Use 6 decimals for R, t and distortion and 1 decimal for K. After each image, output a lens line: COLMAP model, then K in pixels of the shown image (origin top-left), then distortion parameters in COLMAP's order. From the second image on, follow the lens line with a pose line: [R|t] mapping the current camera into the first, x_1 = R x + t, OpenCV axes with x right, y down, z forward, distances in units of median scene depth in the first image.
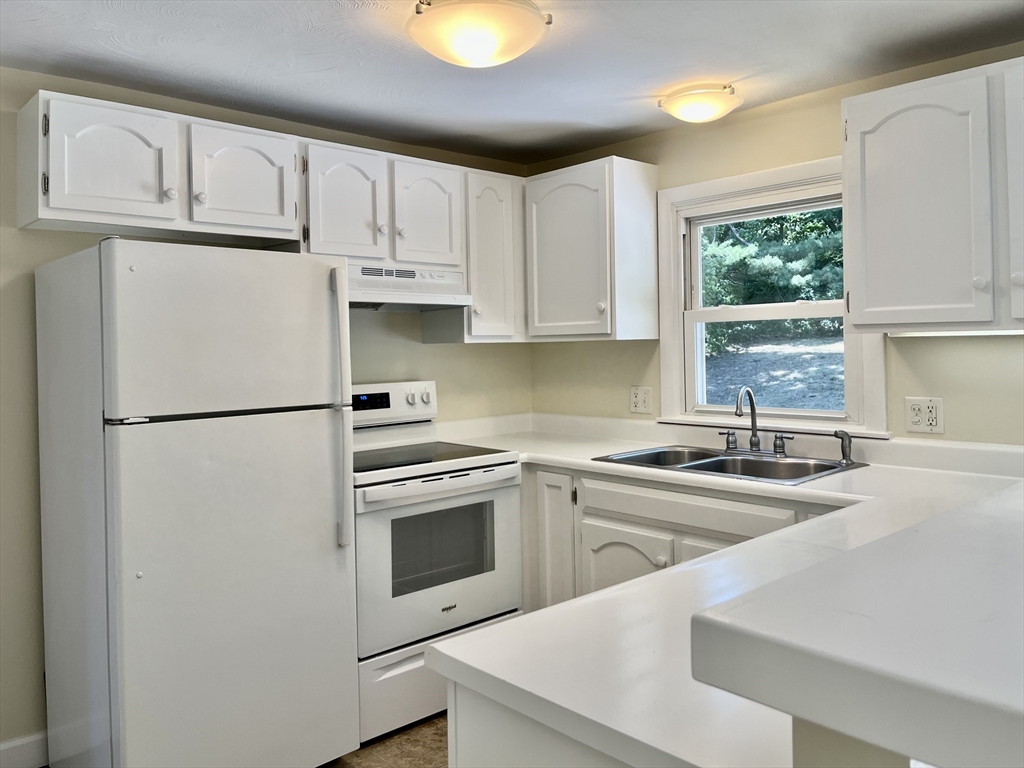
lens RADIAL K [[826.0, 0, 510.9], [0, 826.0, 346.3], [0, 0, 1]] dist [0.078582, -0.031948]
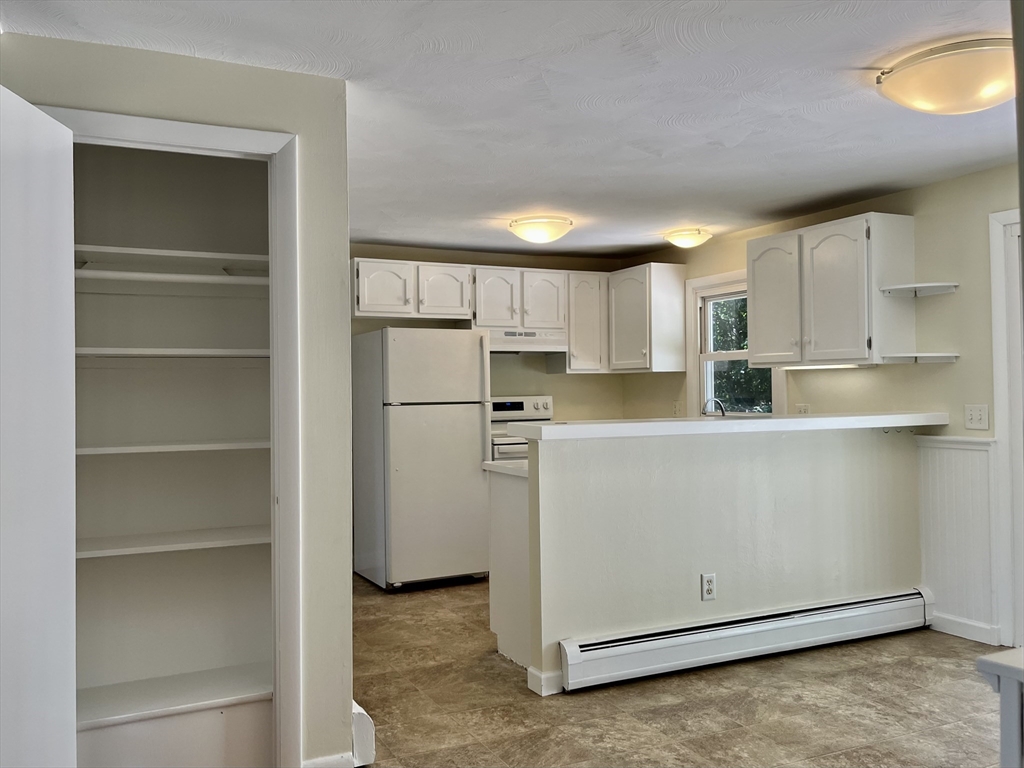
lens RADIAL K [[826.0, 0, 494.2], [0, 826.0, 393.5], [0, 0, 1]] dist [0.078582, -0.031948]
pose [[0.959180, 0.007610, -0.282693, 0.308087], [-0.004239, 0.999912, 0.012536, 0.017861], [0.282764, -0.010826, 0.959128, -0.744008]]
